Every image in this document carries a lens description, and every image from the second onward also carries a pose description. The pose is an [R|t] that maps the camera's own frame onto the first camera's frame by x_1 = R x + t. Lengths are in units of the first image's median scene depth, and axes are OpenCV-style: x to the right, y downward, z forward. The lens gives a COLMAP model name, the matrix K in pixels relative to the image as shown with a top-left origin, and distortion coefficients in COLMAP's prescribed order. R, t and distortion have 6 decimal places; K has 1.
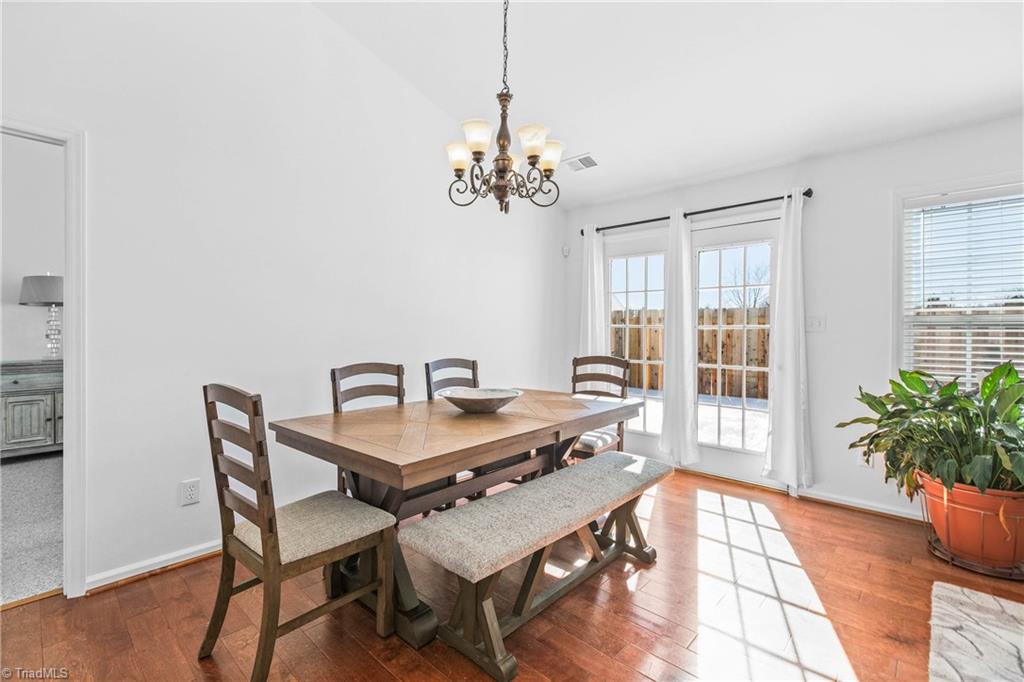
lens RADIAL K [[460.2, 0, 512.3], [0, 460.2, 331.3], [0, 0, 1]] dist [-0.002701, -0.000385]
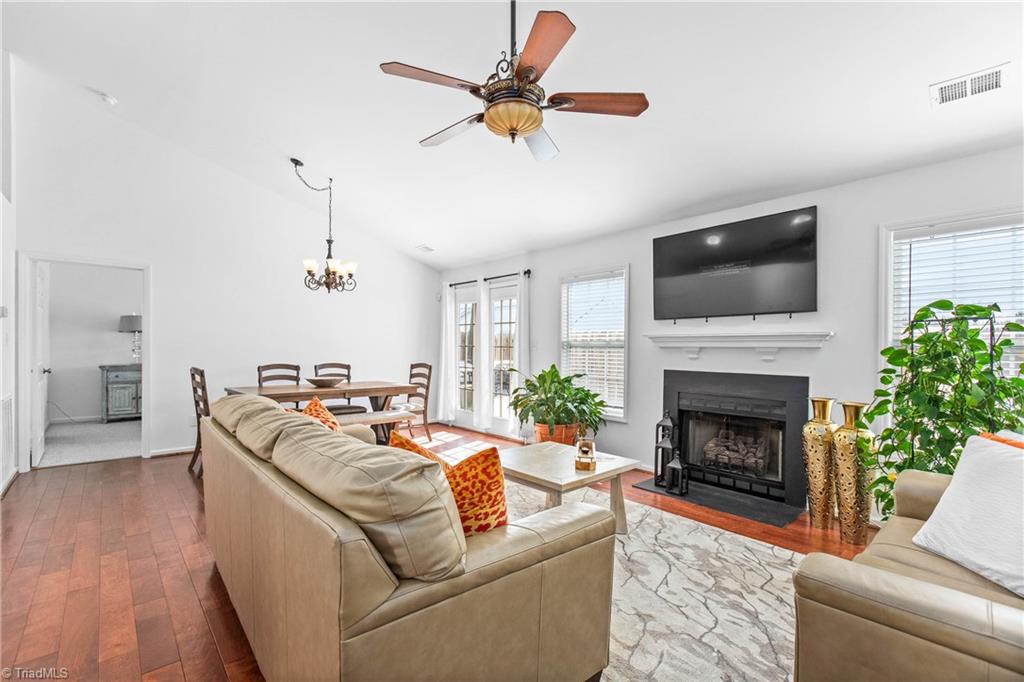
lens RADIAL K [[460.2, 0, 511.2], [0, 460.2, 349.6], [0, 0, 1]] dist [-0.002701, -0.000385]
pose [[0.995466, 0.005328, -0.094964, 0.685644], [-0.005246, 0.999986, 0.001117, -0.001965], [0.094969, -0.000613, 0.995480, -0.709185]]
